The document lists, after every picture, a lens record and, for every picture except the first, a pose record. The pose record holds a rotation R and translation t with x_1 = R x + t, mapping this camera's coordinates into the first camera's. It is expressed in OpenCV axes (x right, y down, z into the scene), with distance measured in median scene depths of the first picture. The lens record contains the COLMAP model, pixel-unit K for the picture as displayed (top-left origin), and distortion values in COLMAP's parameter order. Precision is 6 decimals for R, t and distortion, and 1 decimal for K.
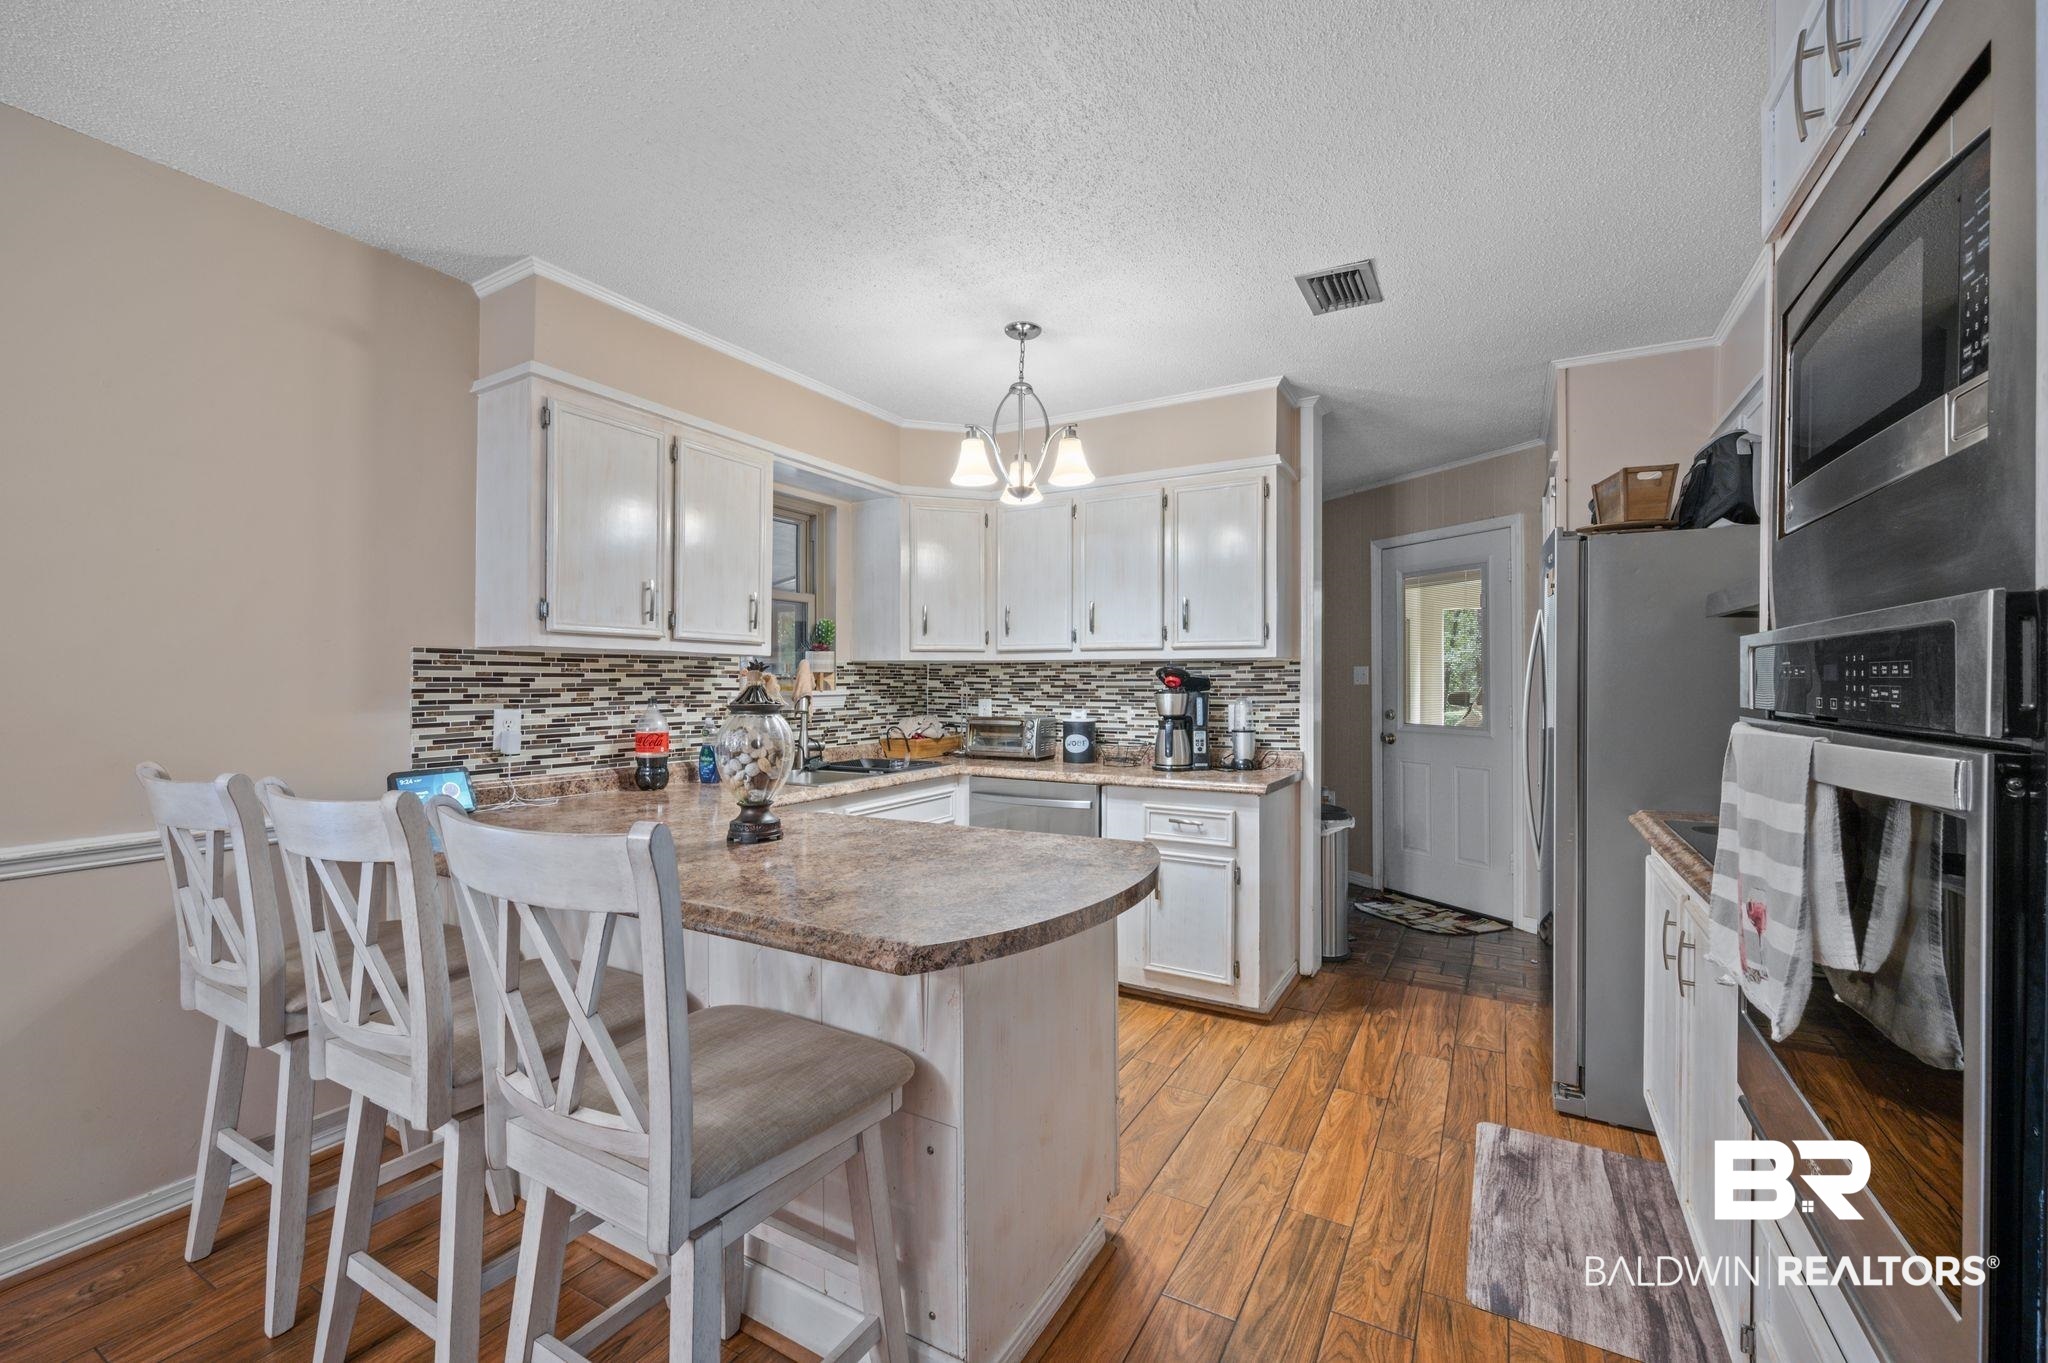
lens RADIAL K [[840.0, 0, 1026.1], [0, 840.0, 681.5], [0, 0, 1]] dist [-0.000943, -0.001346]
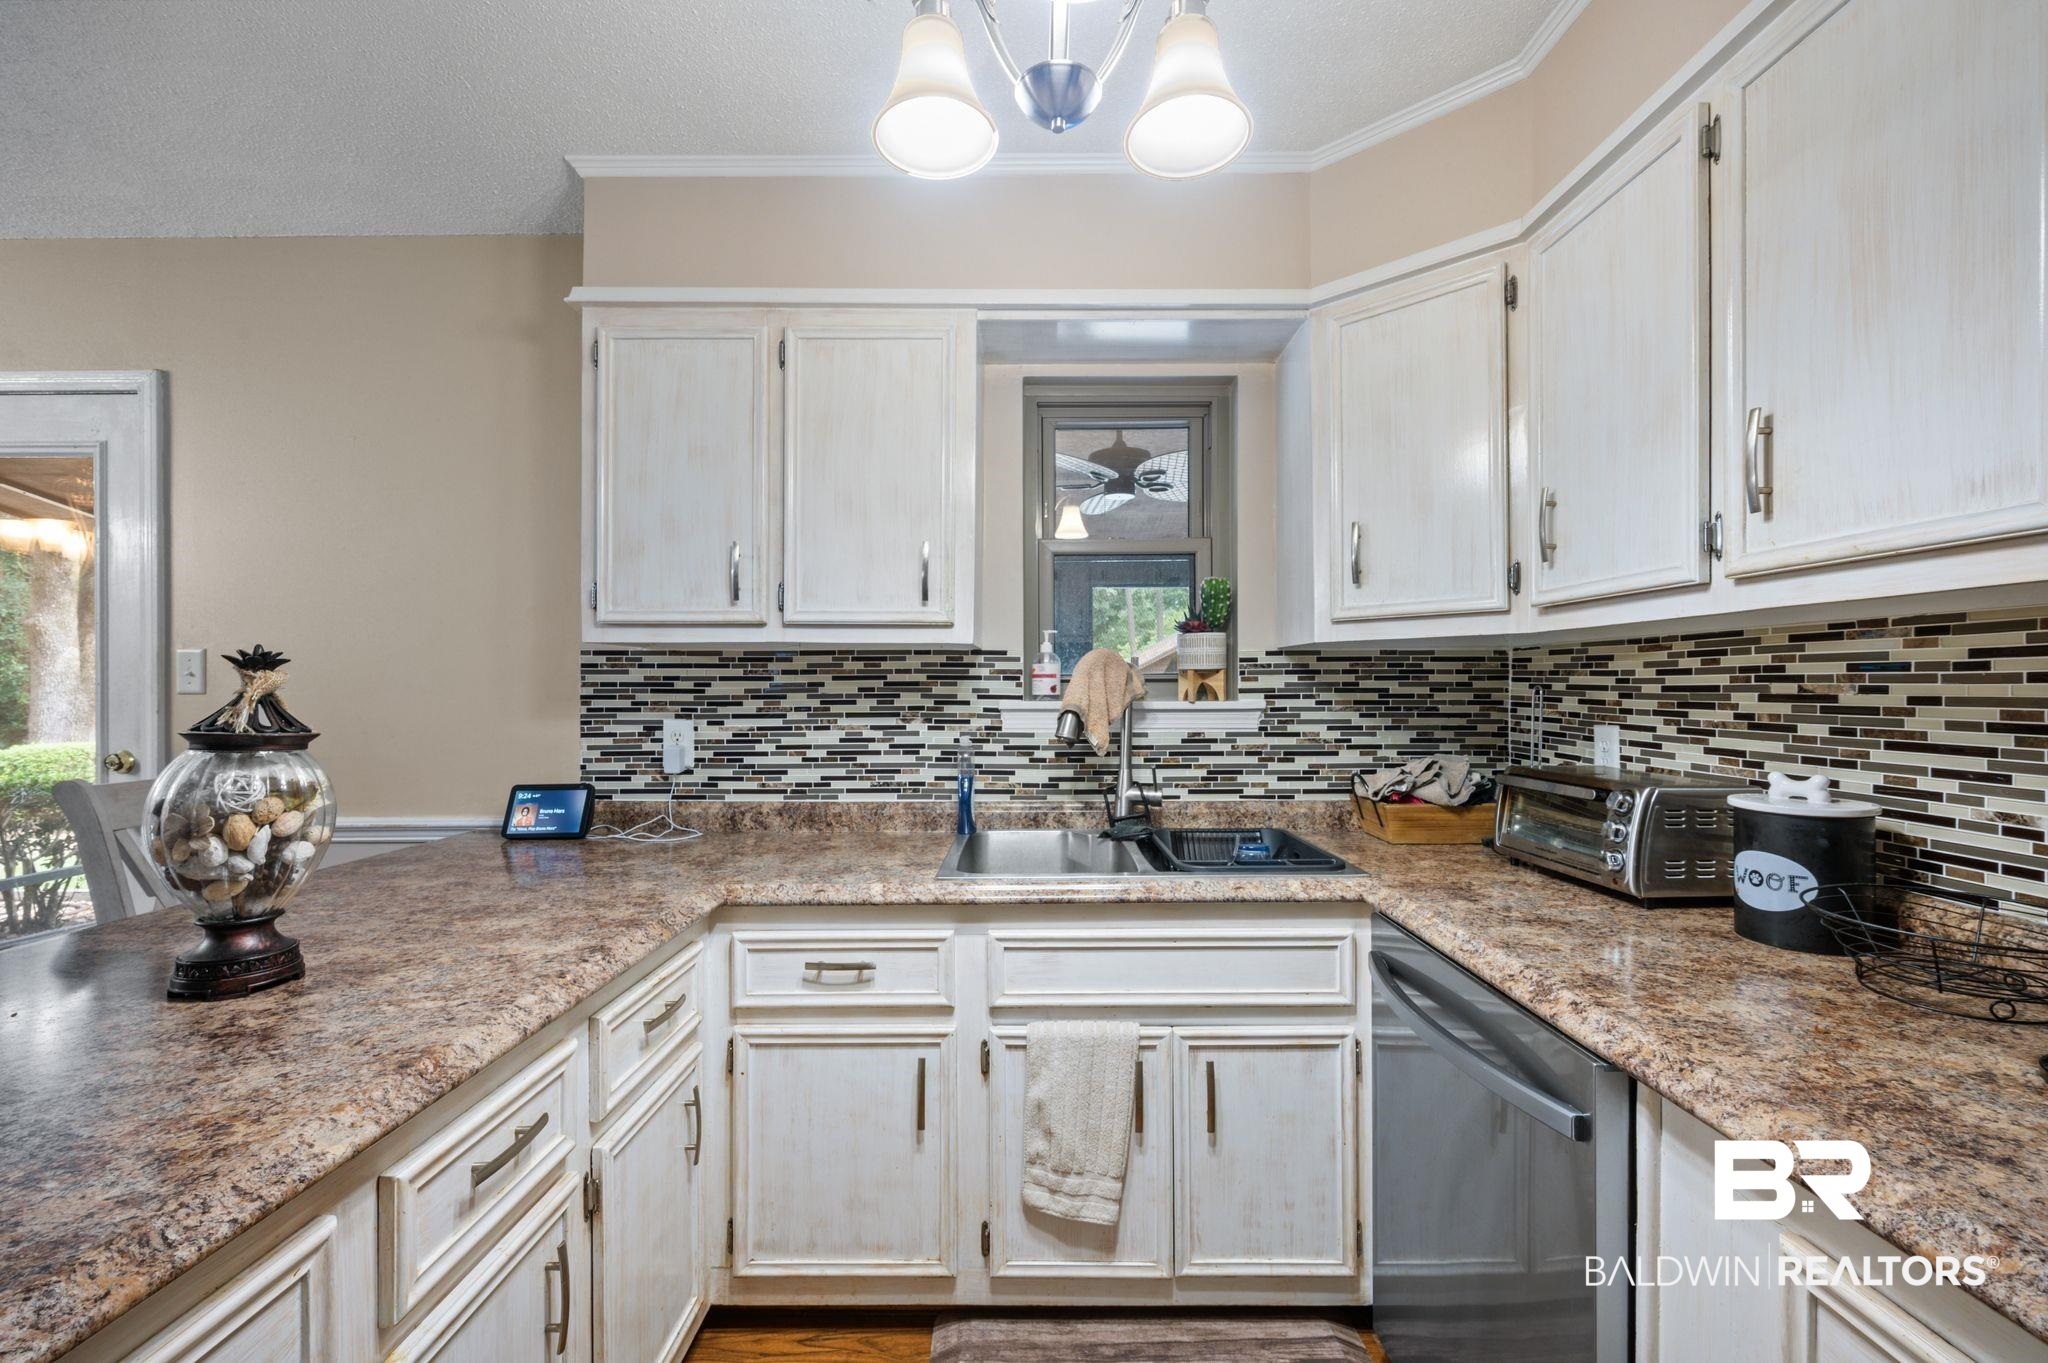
lens RADIAL K [[840.0, 0, 1023.0], [0, 840.0, 687.4], [0, 0, 1]] dist [-0.000943, -0.001346]
pose [[0.488540, 0.000055, -0.872541, 0.243300], [0.002715, 0.999995, 0.001583, 0.000216], [0.872537, -0.003142, 0.488538, 0.741024]]
